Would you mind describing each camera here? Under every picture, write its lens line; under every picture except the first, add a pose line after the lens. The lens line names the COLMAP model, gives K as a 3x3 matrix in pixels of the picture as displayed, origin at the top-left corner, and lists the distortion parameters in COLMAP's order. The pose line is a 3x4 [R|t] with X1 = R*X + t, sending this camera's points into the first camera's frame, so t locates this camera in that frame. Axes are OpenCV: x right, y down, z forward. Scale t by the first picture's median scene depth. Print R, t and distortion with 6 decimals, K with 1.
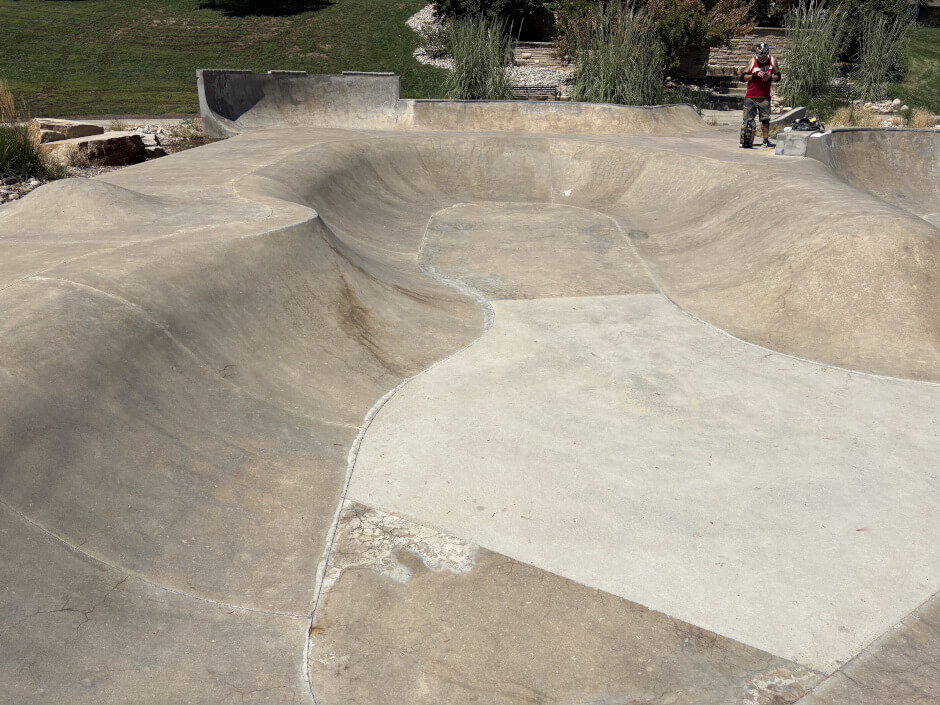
lens RADIAL K [[719.8, 0, 470.0], [0, 719.8, 352.5], [0, 0, 1]] dist [0.018377, 0.003320]
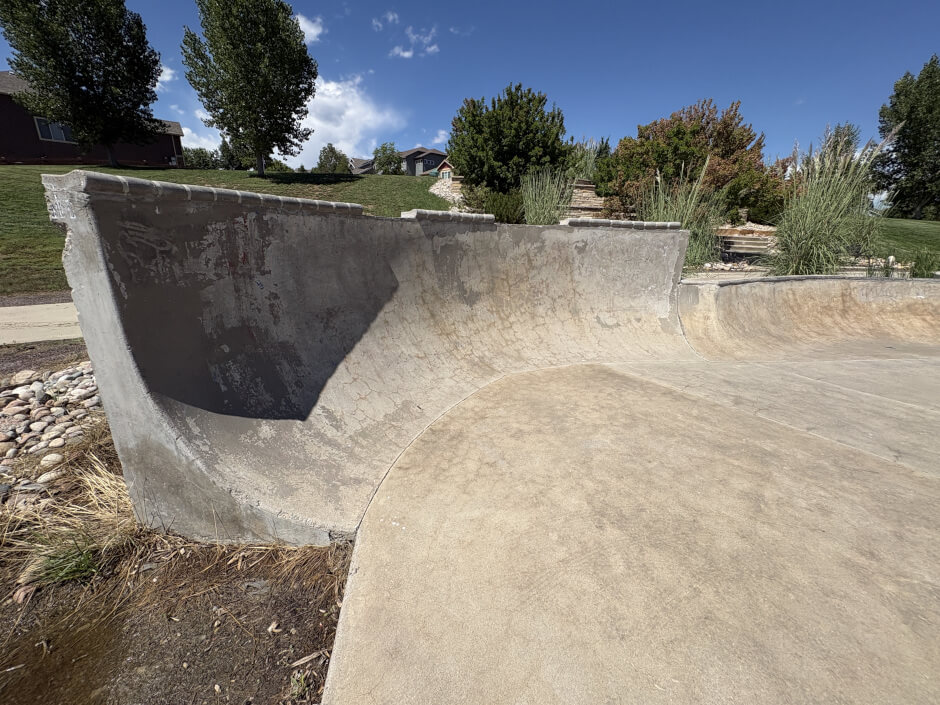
lens RADIAL K [[374.5, 0, 469.0], [0, 374.5, 351.5], [0, 0, 1]] dist [-0.000515, -0.000152]
pose [[0.988334, -0.038393, 0.147382, -0.265668], [0.047468, 0.997155, -0.058556, -0.301310], [-0.144714, 0.064869, 0.987345, 0.796742]]
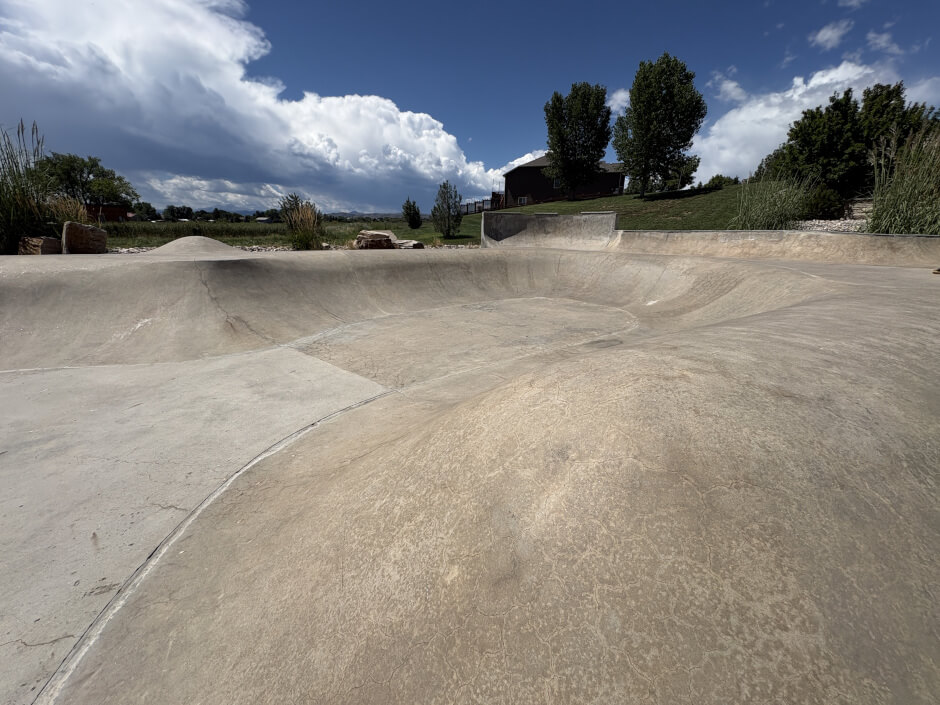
lens RADIAL K [[374.5, 0, 469.0], [0, 374.5, 351.5], [0, 0, 1]] dist [-0.000515, -0.000152]
pose [[0.631042, 0.222341, -0.743203, 0.306557], [-0.290982, 0.955937, 0.038915, -0.080702], [0.719107, 0.191701, 0.667933, 0.377893]]
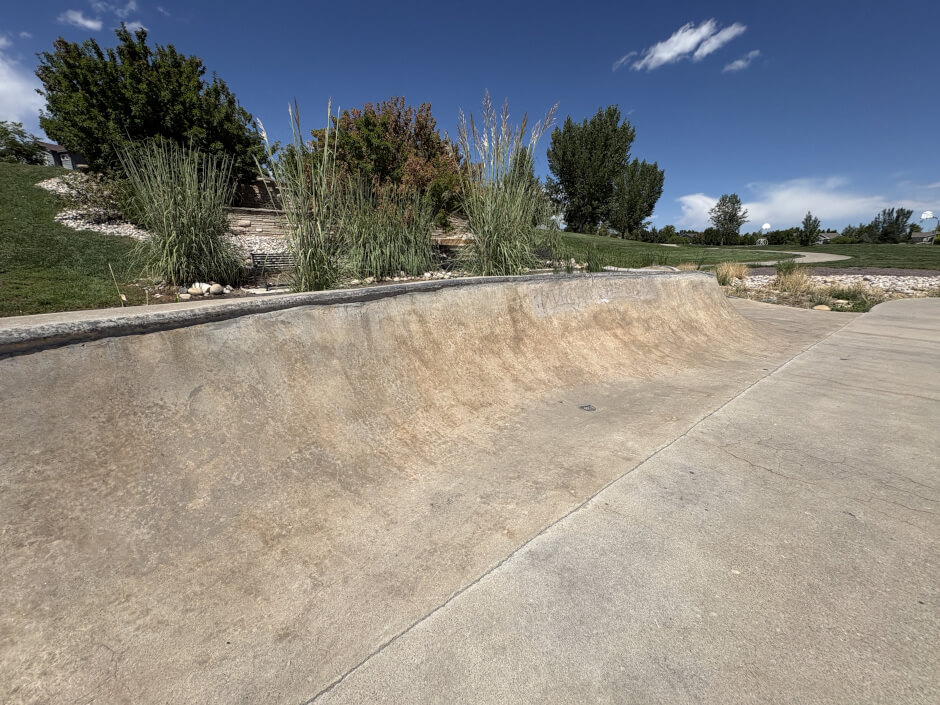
lens RADIAL K [[374.5, 0, 469.0], [0, 374.5, 351.5], [0, 0, 1]] dist [-0.000515, -0.000152]
pose [[0.752774, -0.184964, 0.631759, -0.054850], [0.254807, 0.966773, -0.020567, -0.332113], [-0.606963, 0.176459, 0.774892, 0.926964]]
